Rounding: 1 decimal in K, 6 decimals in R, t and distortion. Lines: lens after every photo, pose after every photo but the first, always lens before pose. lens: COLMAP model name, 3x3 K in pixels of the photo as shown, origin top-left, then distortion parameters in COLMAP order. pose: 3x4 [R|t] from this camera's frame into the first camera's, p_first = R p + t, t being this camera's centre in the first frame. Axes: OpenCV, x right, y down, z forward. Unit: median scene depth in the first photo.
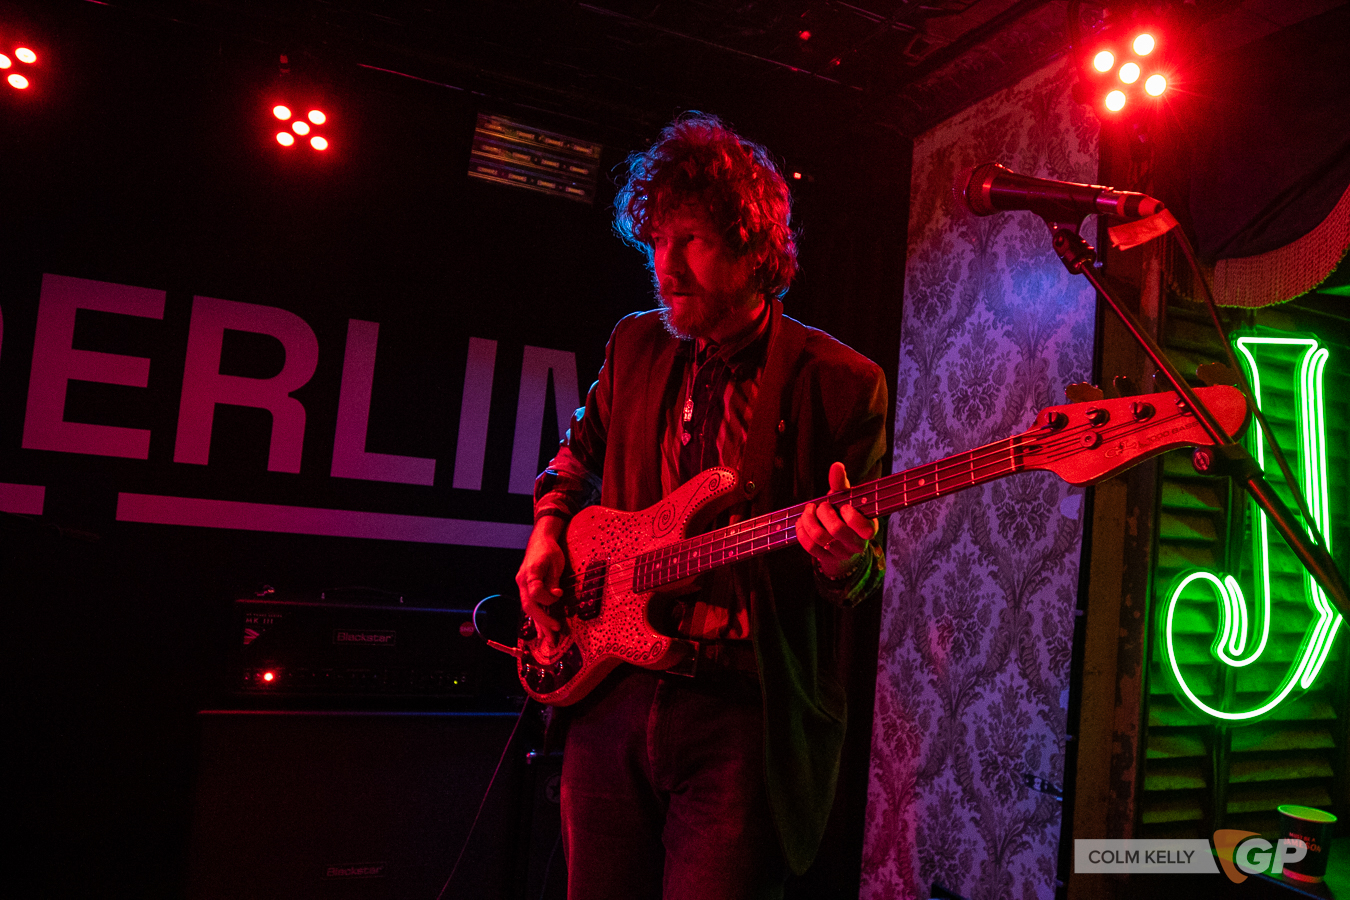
lens RADIAL K [[990.6, 0, 689.7], [0, 990.6, 459.7], [0, 0, 1]] dist [-0.037231, 0.005292]
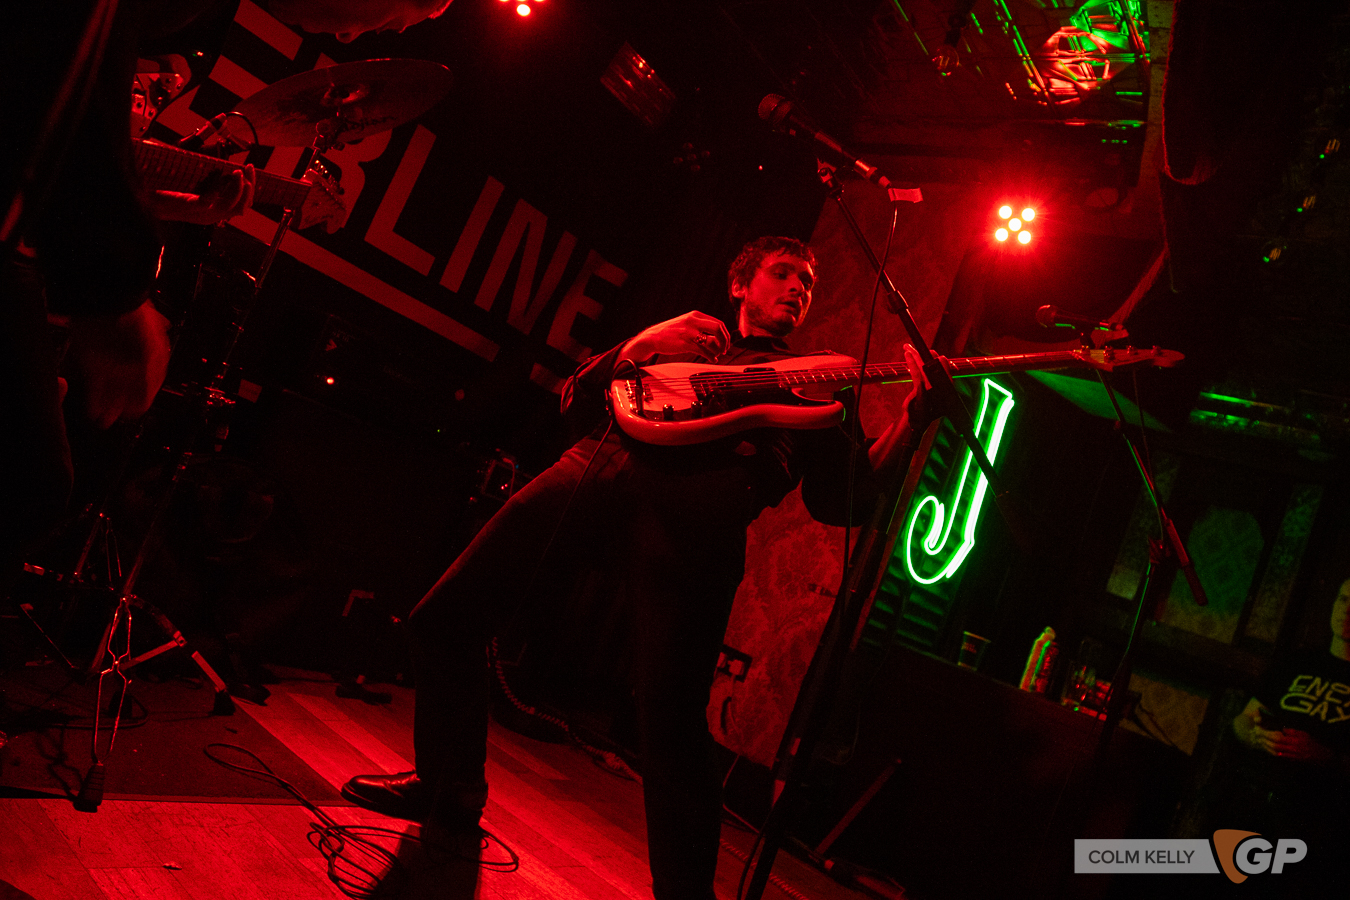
lens RADIAL K [[990.6, 0, 689.7], [0, 990.6, 459.7], [0, 0, 1]] dist [-0.037231, 0.005292]
pose [[0.844942, 0.289974, 0.449431, -0.639834], [-0.325221, 0.945637, 0.001296, 0.182432], [-0.424623, -0.147259, 0.893314, -0.378766]]
